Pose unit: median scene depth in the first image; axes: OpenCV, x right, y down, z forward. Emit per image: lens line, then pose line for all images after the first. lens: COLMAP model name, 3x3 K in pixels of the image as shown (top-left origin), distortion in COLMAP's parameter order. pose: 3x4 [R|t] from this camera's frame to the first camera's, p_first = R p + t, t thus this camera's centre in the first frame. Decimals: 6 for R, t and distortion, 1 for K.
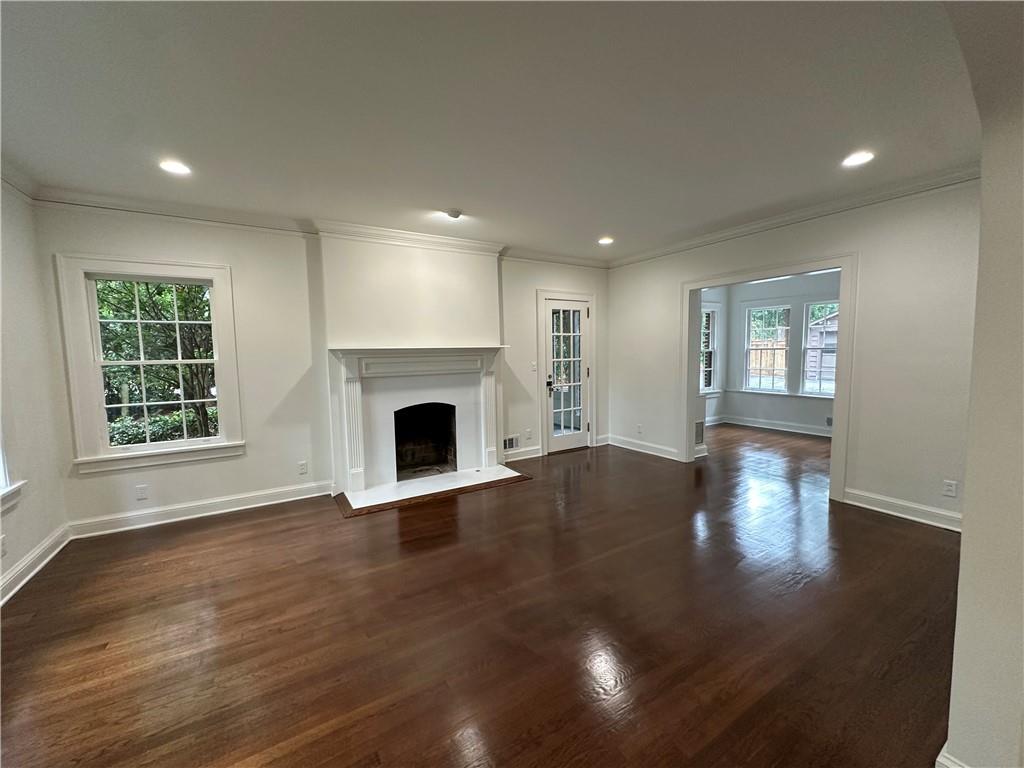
lens RADIAL K [[410.2, 0, 512.0], [0, 410.2, 384.0], [0, 0, 1]] dist [-0.002085, 0.000303]
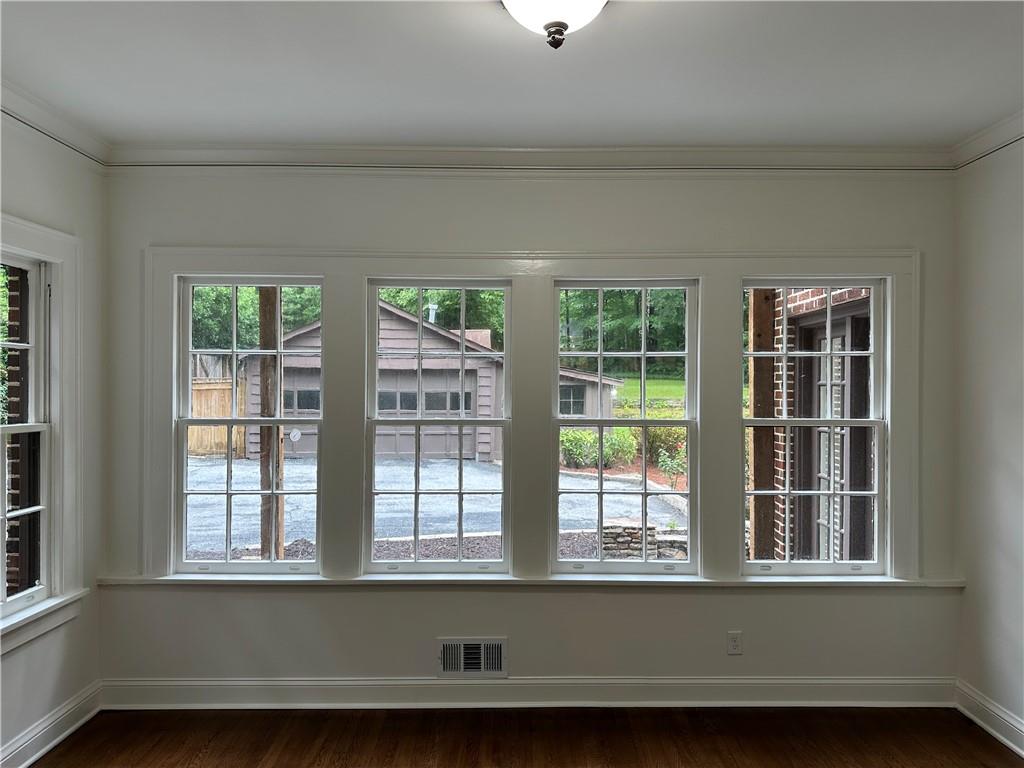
lens RADIAL K [[717.0, 0, 506.7], [0, 717.0, 387.3], [0, 0, 1]] dist [0.065692, -0.084859]
pose [[0.516756, 0.018429, 0.855935, 0.270640], [0.057183, 0.996793, -0.055985, -0.066808], [-0.854221, 0.077875, 0.514044, 0.558243]]
